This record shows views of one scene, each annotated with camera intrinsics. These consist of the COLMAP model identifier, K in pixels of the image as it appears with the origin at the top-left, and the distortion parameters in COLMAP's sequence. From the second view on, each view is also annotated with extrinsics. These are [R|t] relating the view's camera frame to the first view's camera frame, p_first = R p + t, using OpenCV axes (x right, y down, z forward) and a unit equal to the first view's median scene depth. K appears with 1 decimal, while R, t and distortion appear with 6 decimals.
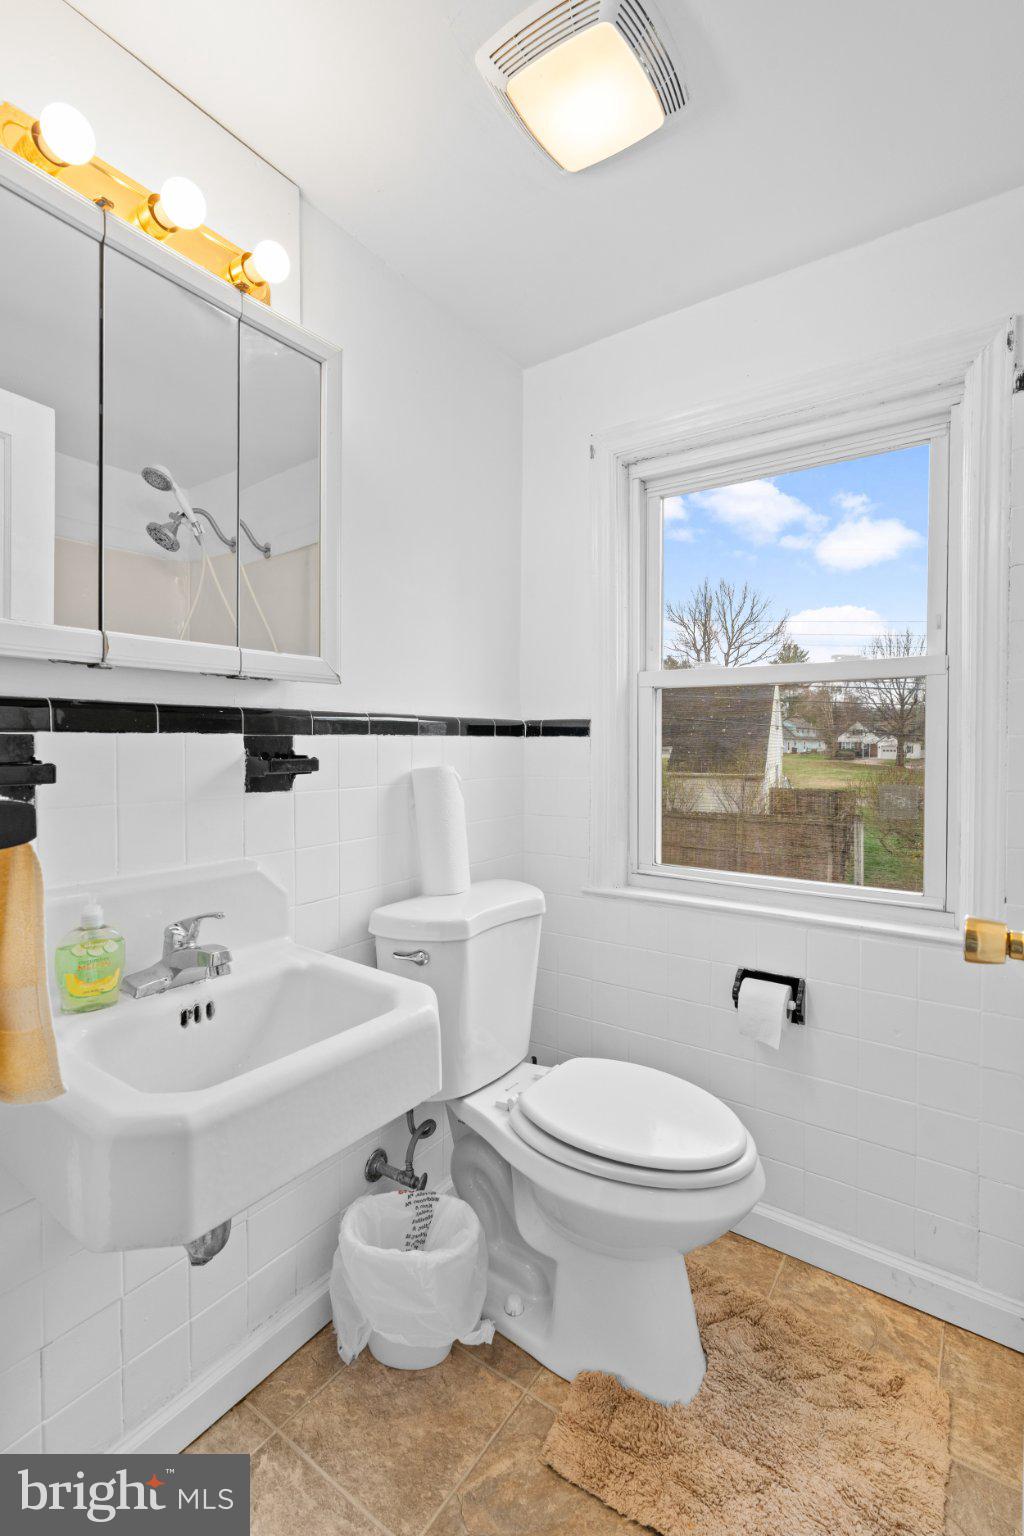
lens RADIAL K [[695.7, 0, 512.5], [0, 695.7, 751.6], [0, 0, 1]] dist [-0.004182, 0.000268]
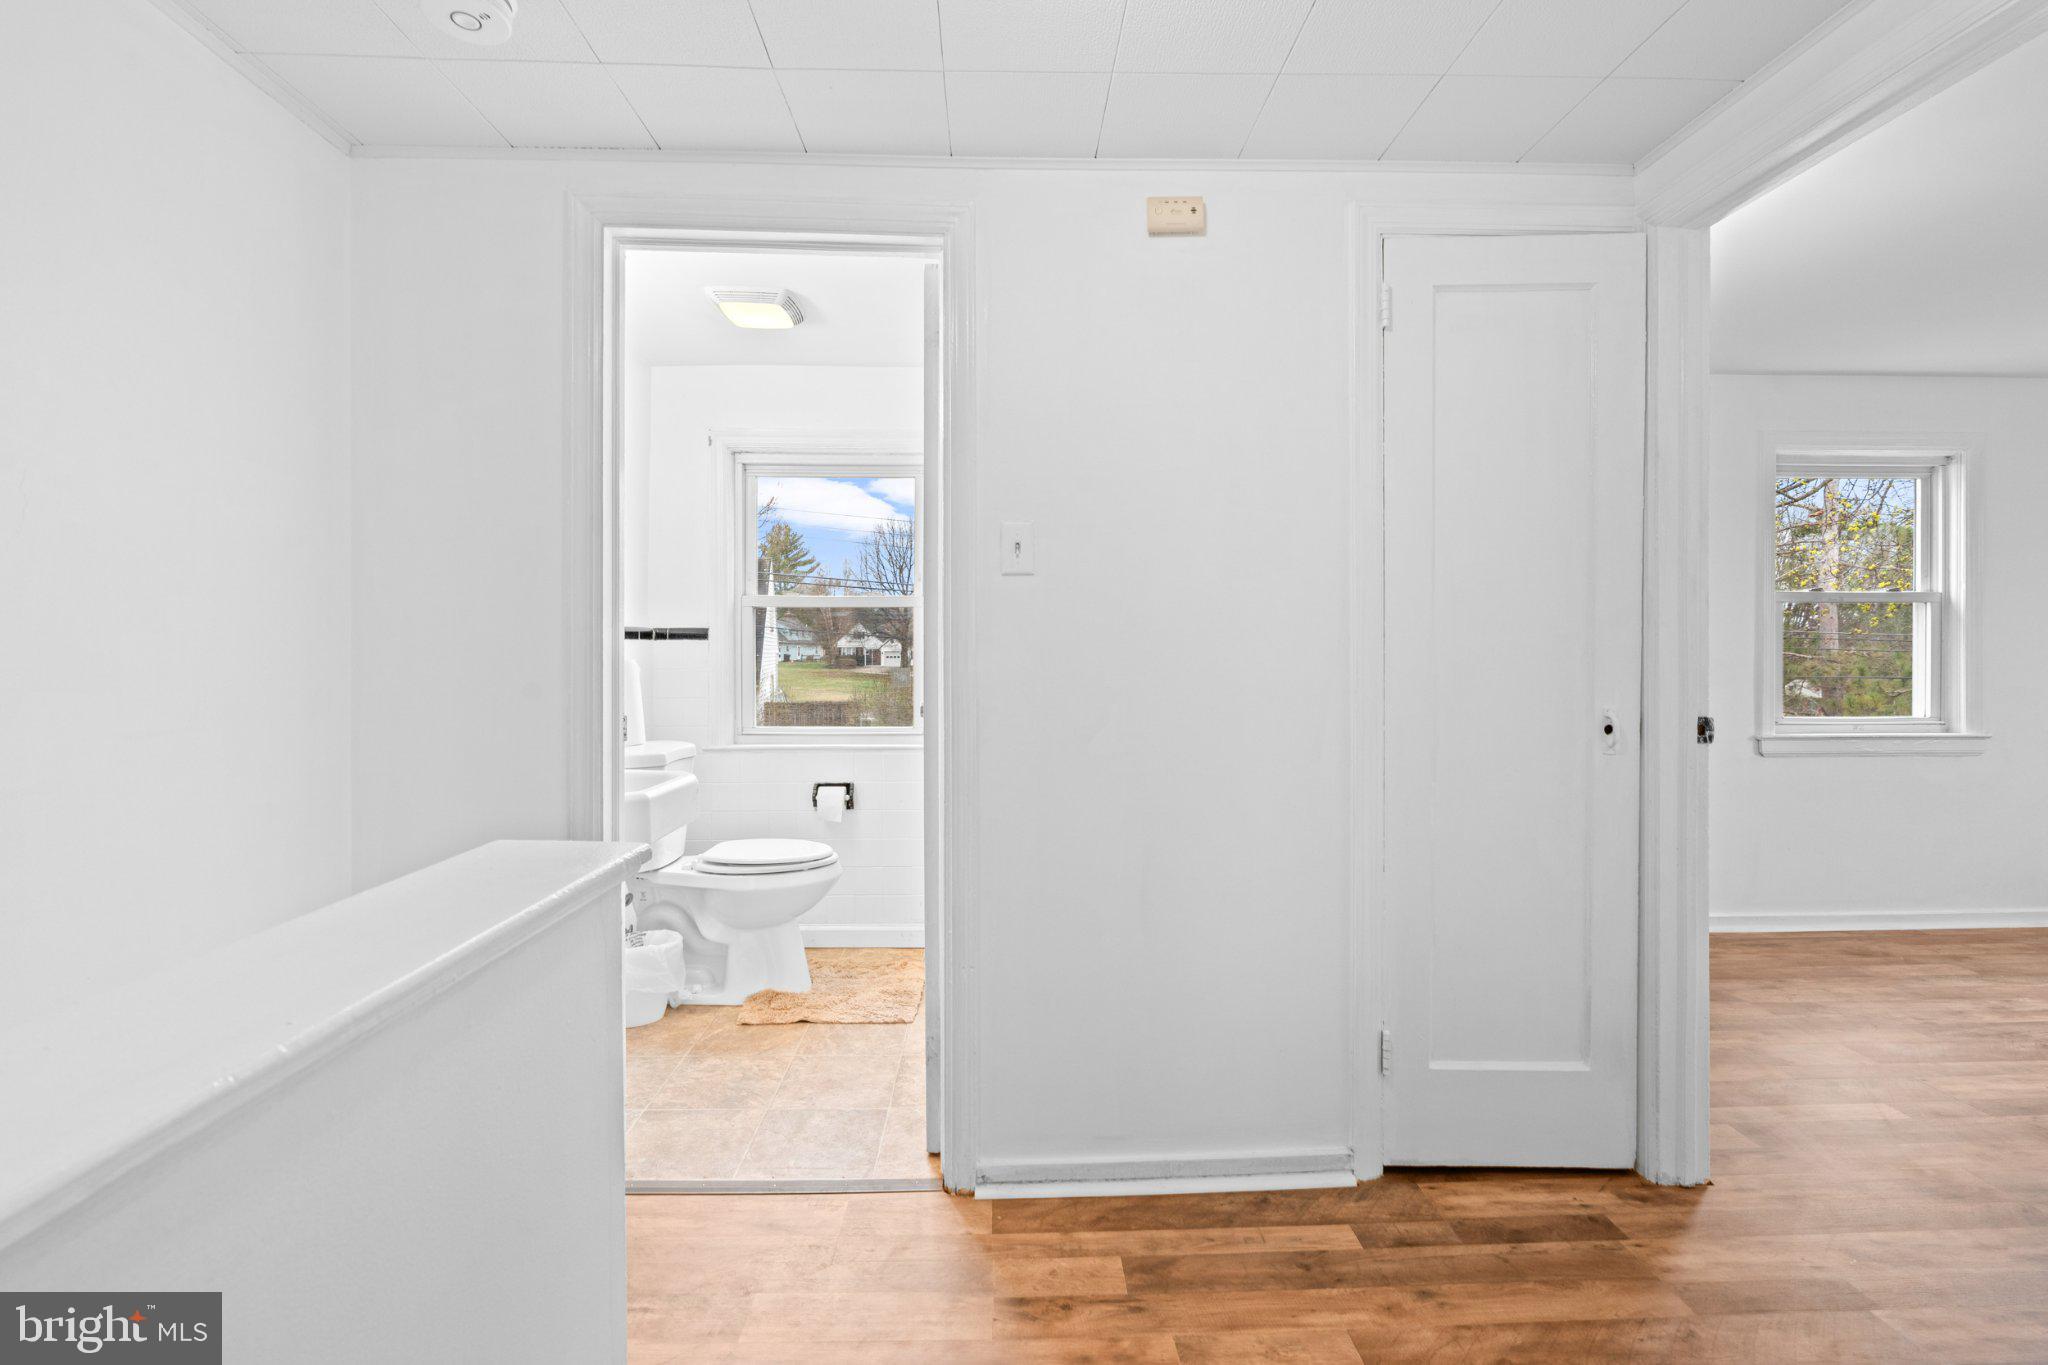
lens RADIAL K [[927.6, 0, 1023.5], [0, 927.6, 654.9], [0, 0, 1]] dist [-0.004182, 0.000268]
pose [[0.803990, -0.007541, 0.594595, -0.087076], [0.011032, 0.999937, -0.002235, 0.003575], [-0.594540, 0.008357, 0.804022, -0.158078]]
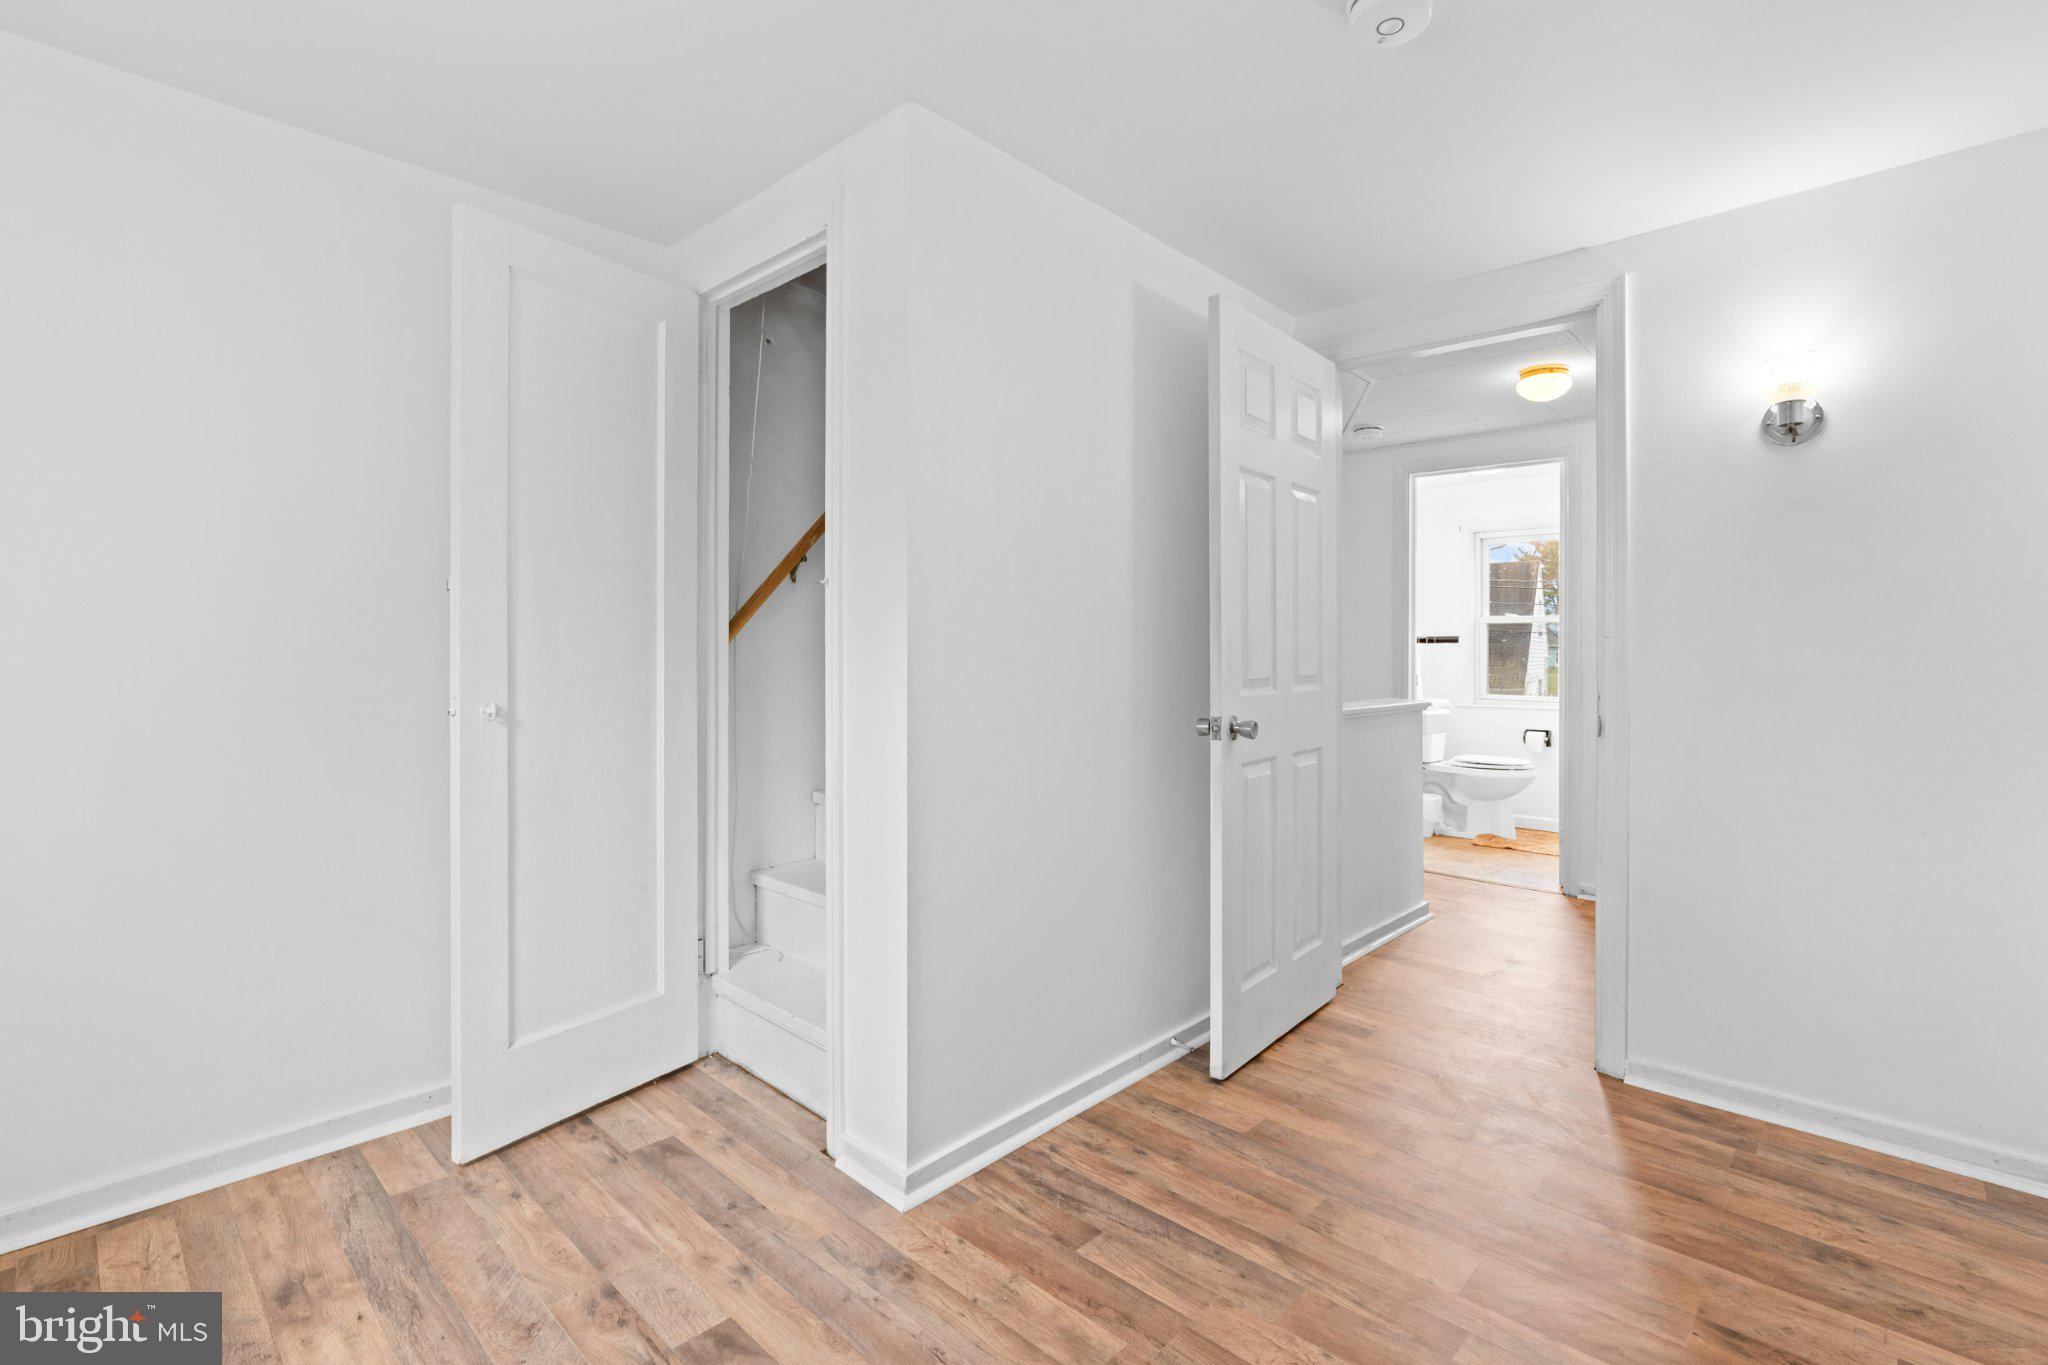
lens RADIAL K [[927.6, 0, 1023.5], [0, 927.6, 654.9], [0, 0, 1]] dist [-0.004182, 0.000268]
pose [[0.989466, -0.000446, -0.144763, -0.165146], [-0.001328, 0.999925, -0.012155, 0.010971], [0.144758, 0.012219, 0.989392, -0.434615]]
